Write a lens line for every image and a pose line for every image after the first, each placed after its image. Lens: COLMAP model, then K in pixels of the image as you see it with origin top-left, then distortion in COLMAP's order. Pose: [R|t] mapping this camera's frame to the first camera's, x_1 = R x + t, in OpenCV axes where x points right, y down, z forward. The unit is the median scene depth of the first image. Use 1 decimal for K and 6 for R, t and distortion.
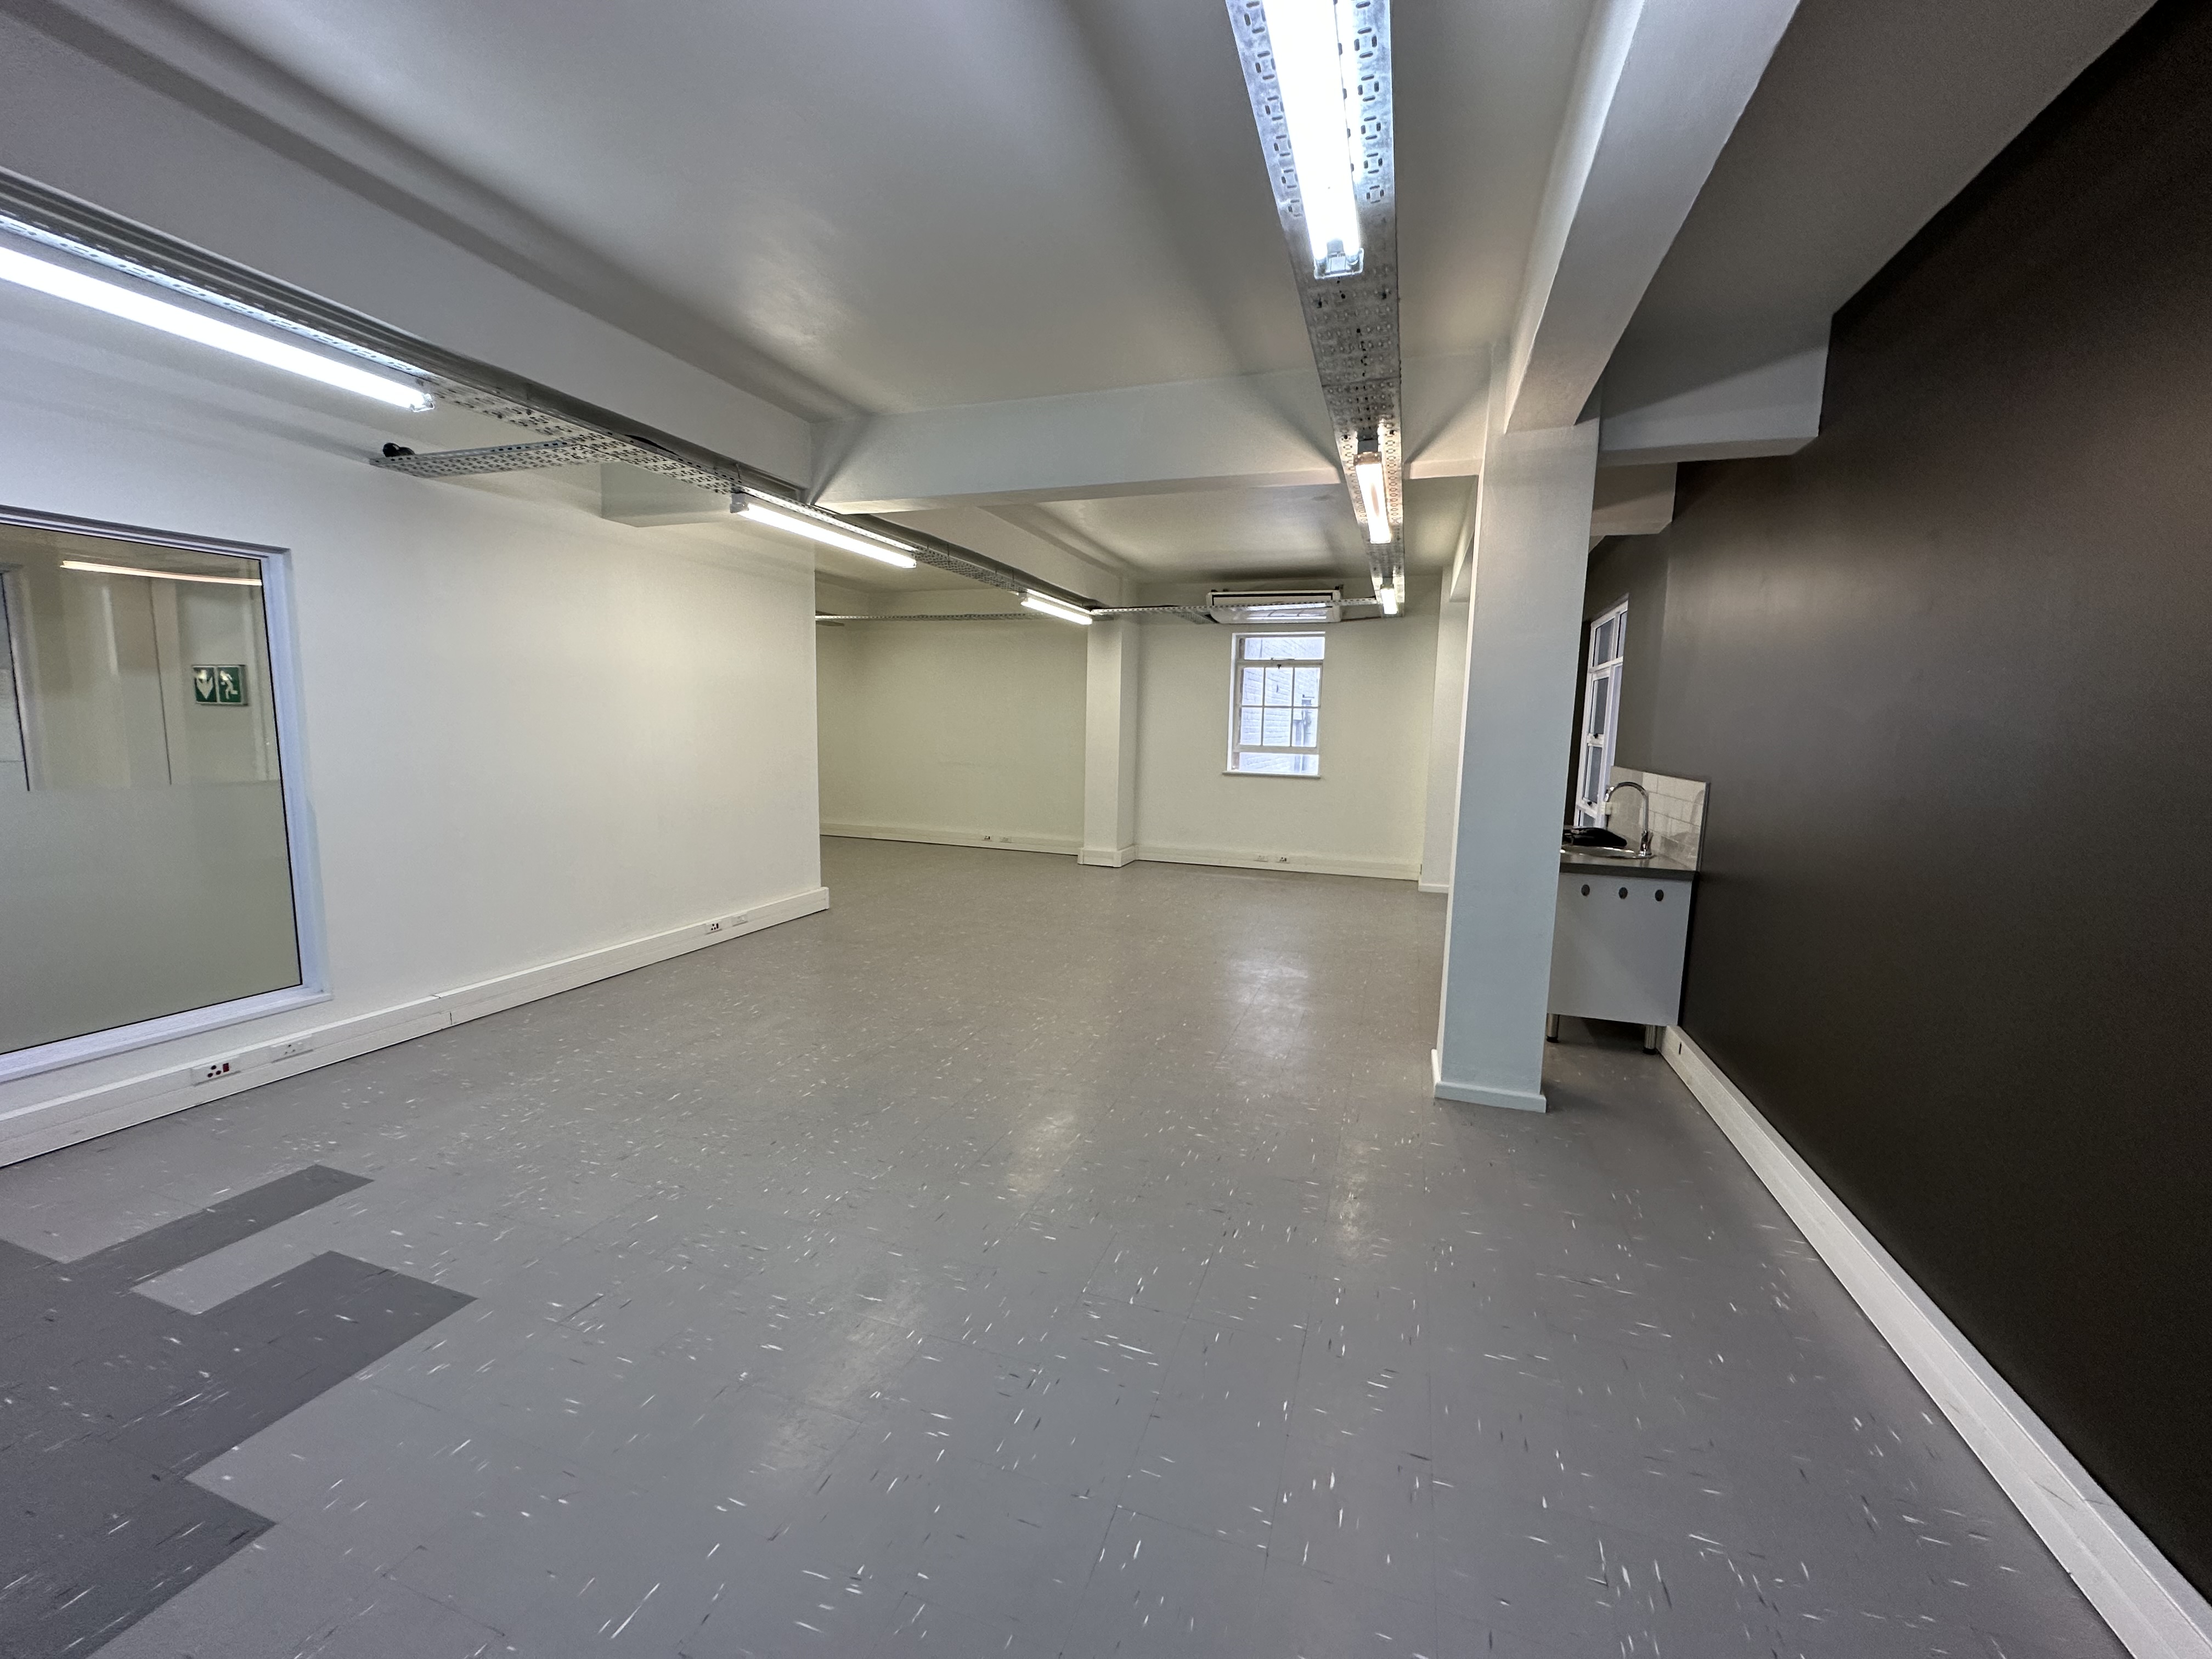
lens RADIAL K [[883.9, 0, 1102.7], [0, 883.9, 833.2], [0, 0, 1]] dist [-0.019057, 0.000031]
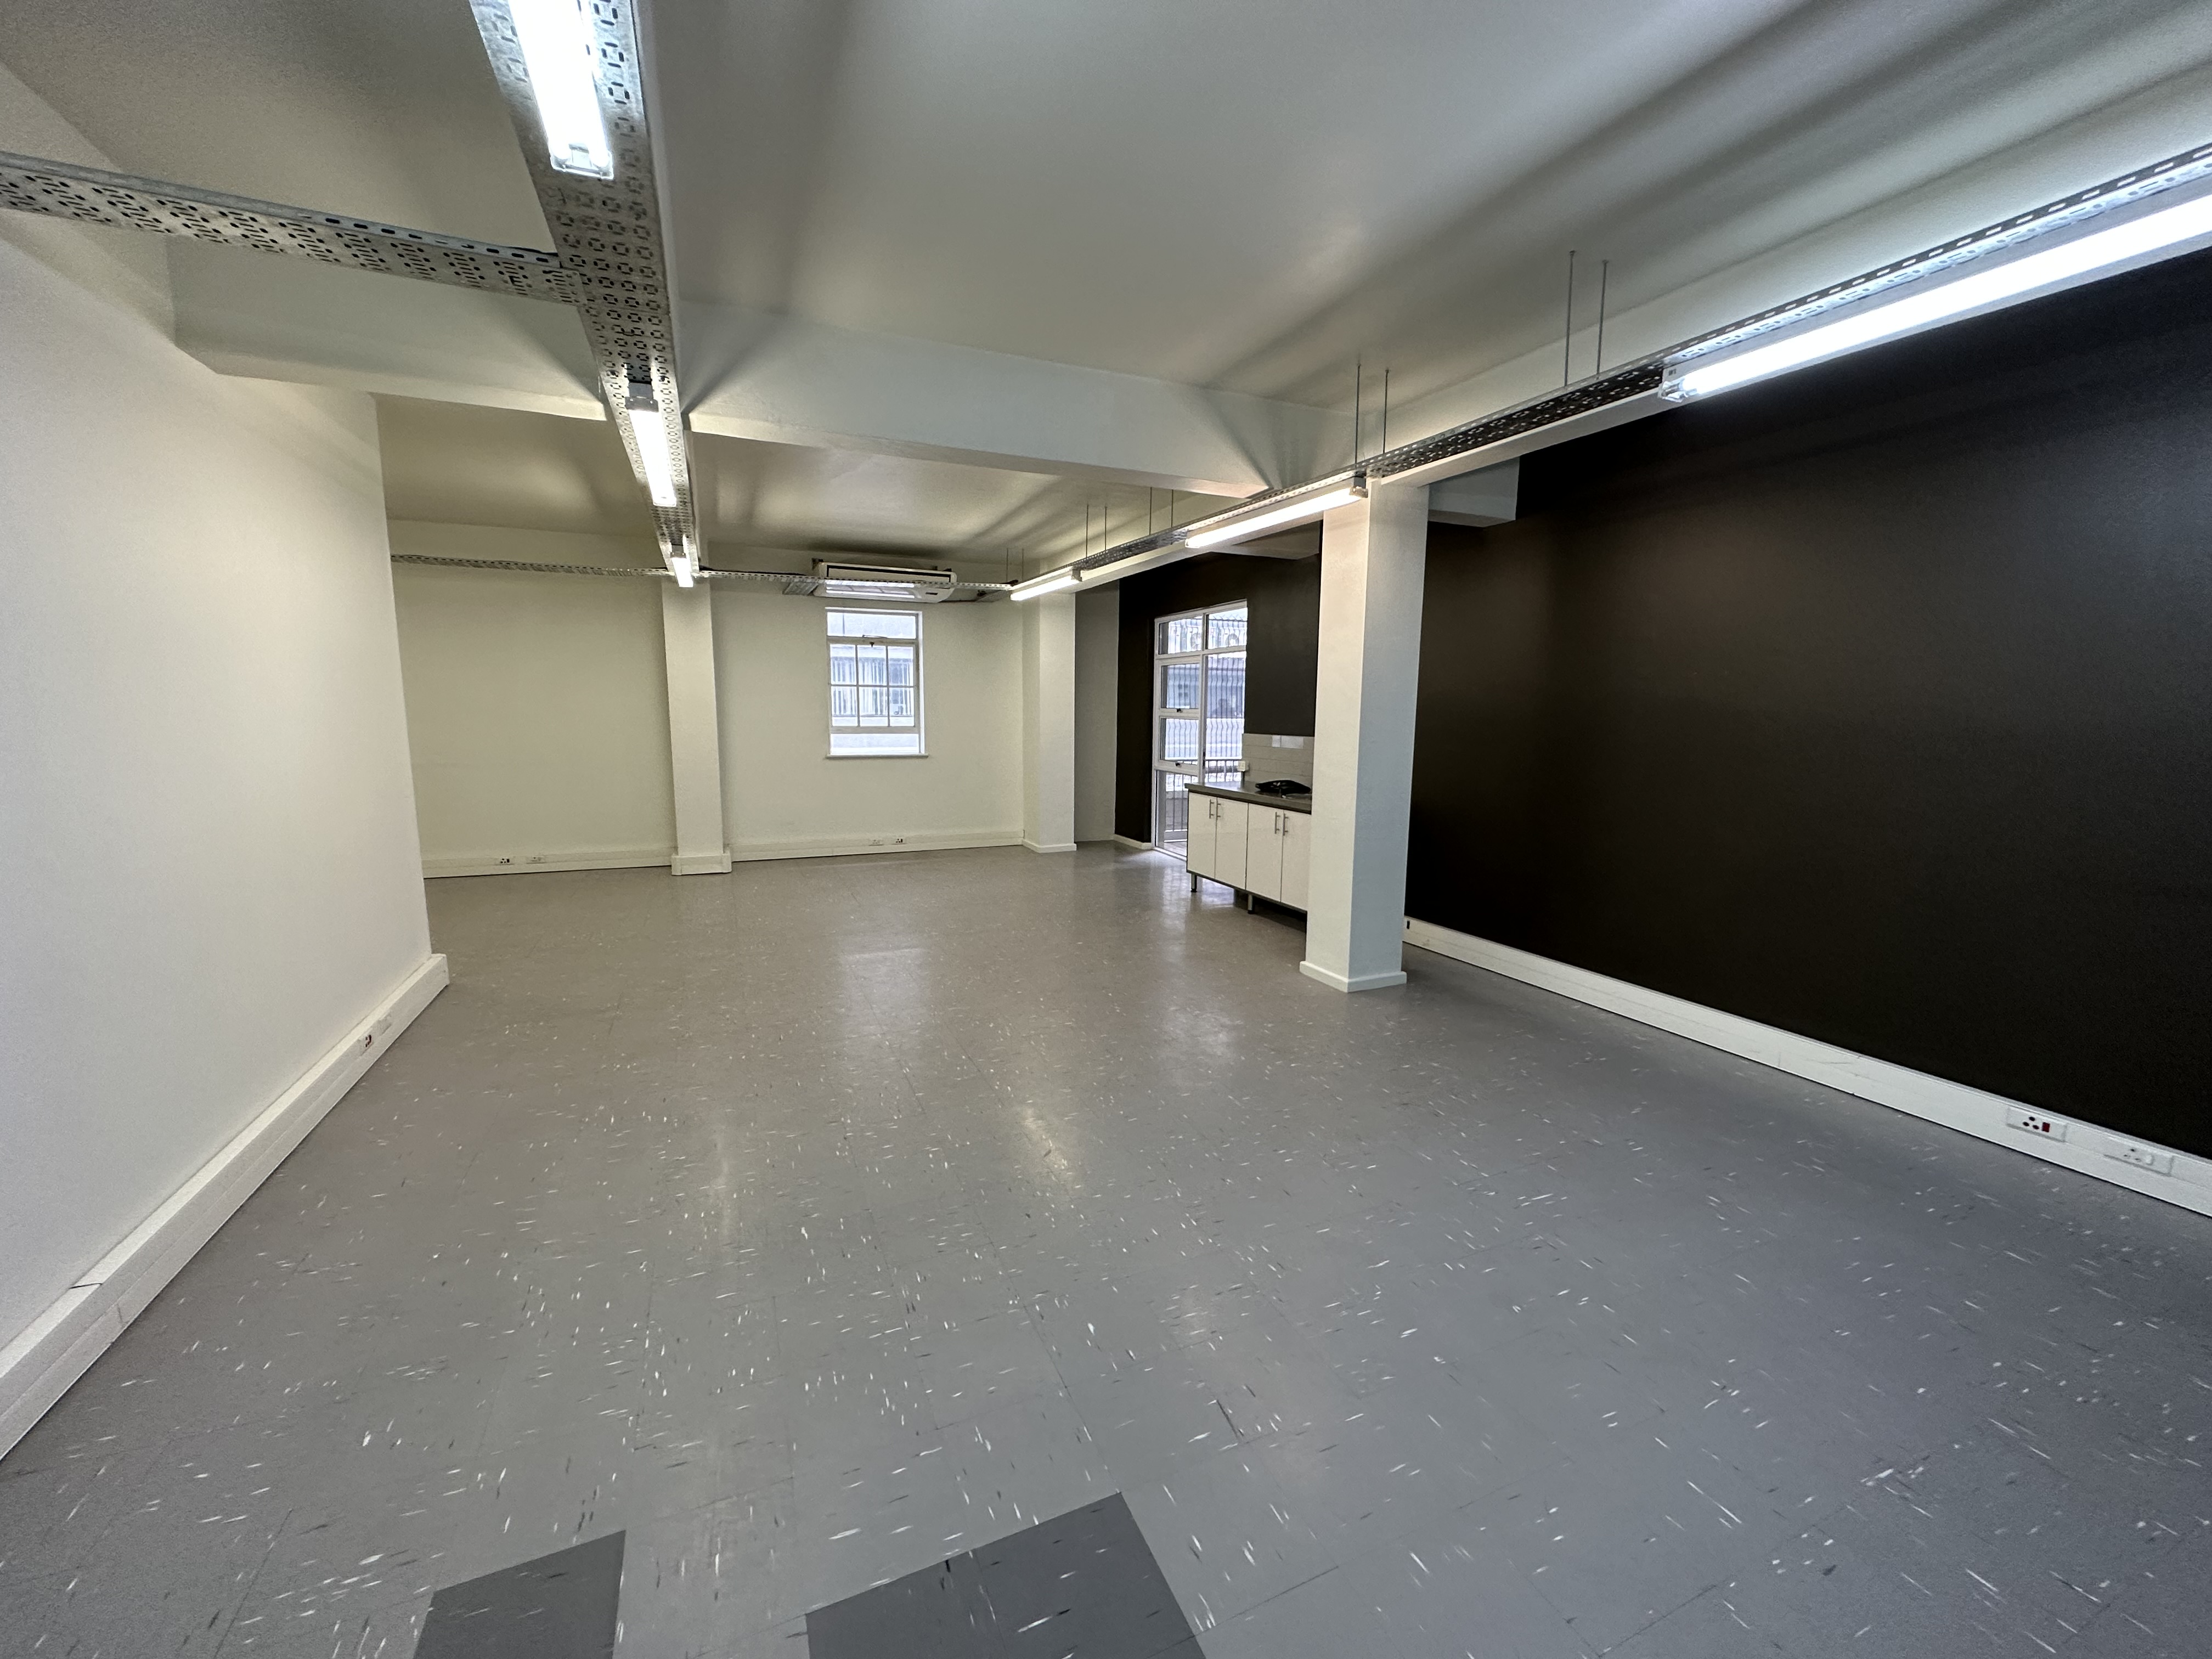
lens RADIAL K [[888.5, 0, 1101.2], [0, 888.5, 836.7], [0, 0, 1]] dist [0.014474, -0.000316]
pose [[0.736160, -0.115398, 0.666897, -0.292848], [0.094308, 0.993234, 0.067764, -0.020972], [-0.670204, 0.013008, 0.742063, 0.105436]]
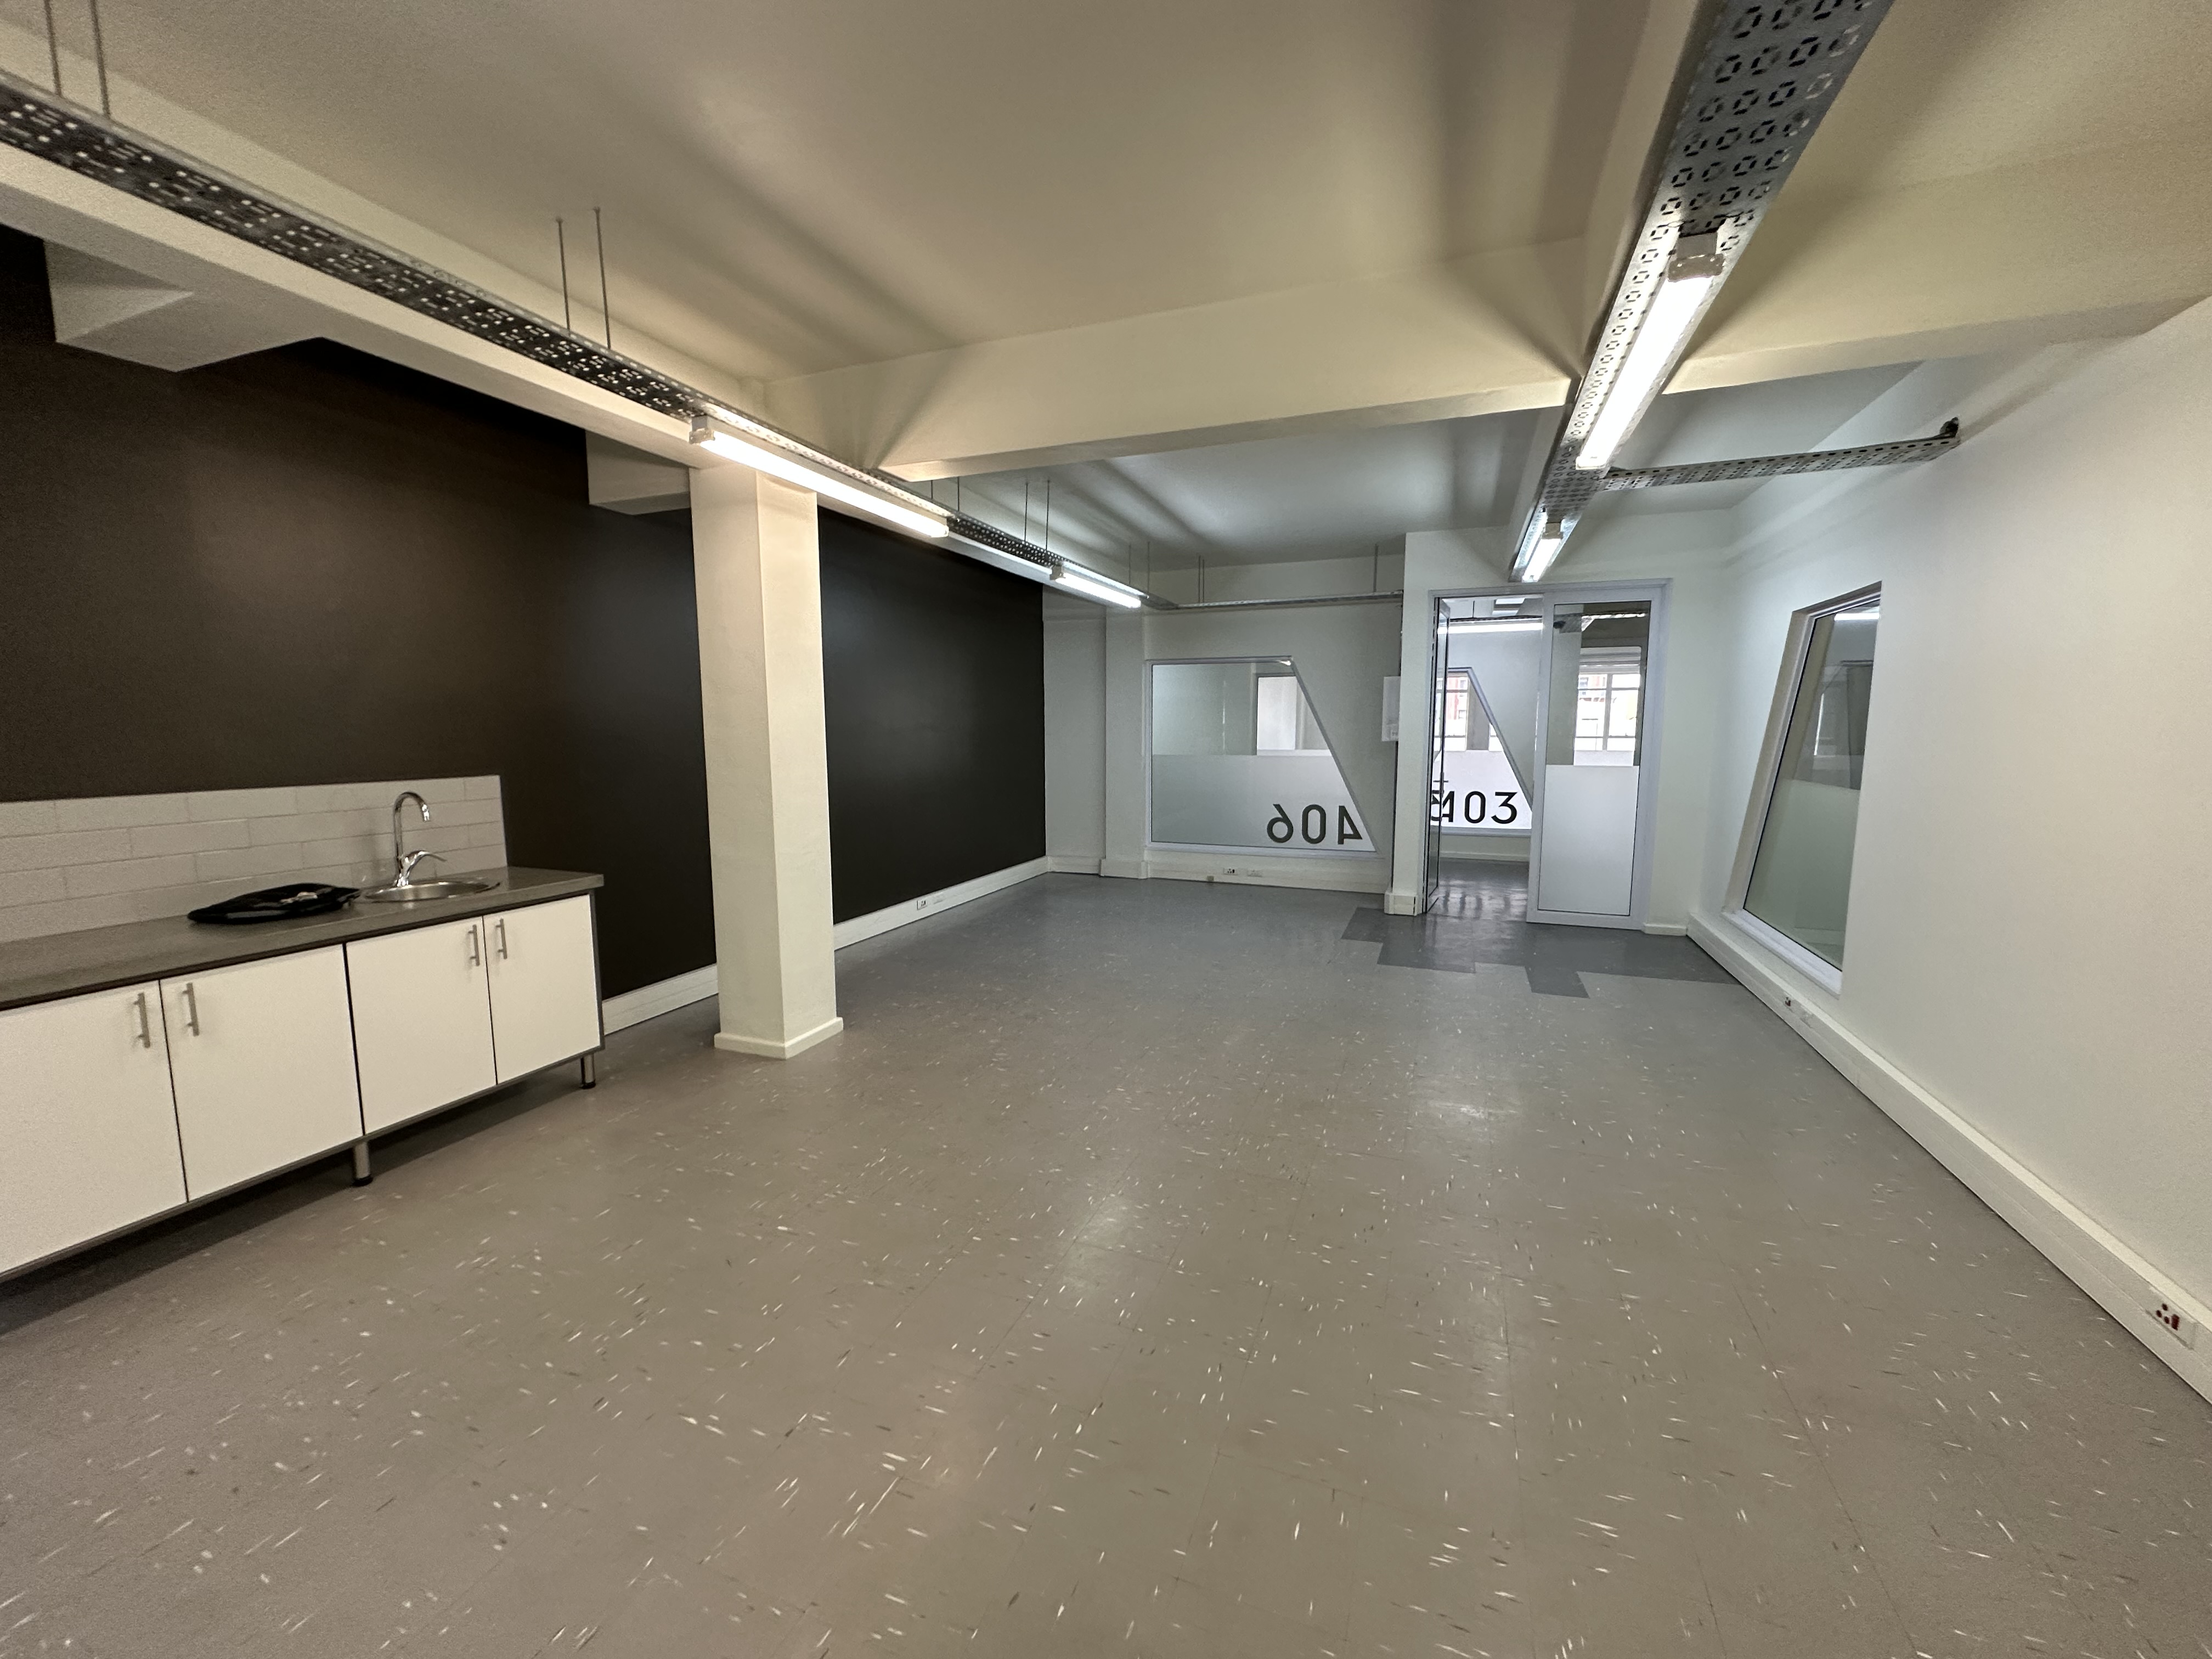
lens RADIAL K [[888.5, 0, 1101.2], [0, 888.5, 836.7], [0, 0, 1]] dist [0.014474, -0.000316]
pose [[-0.998985, -0.025859, 0.036891, -0.005870], [-0.015798, 0.967939, 0.250689, -0.107973], [-0.042191, 0.249852, -0.967364, 0.837292]]
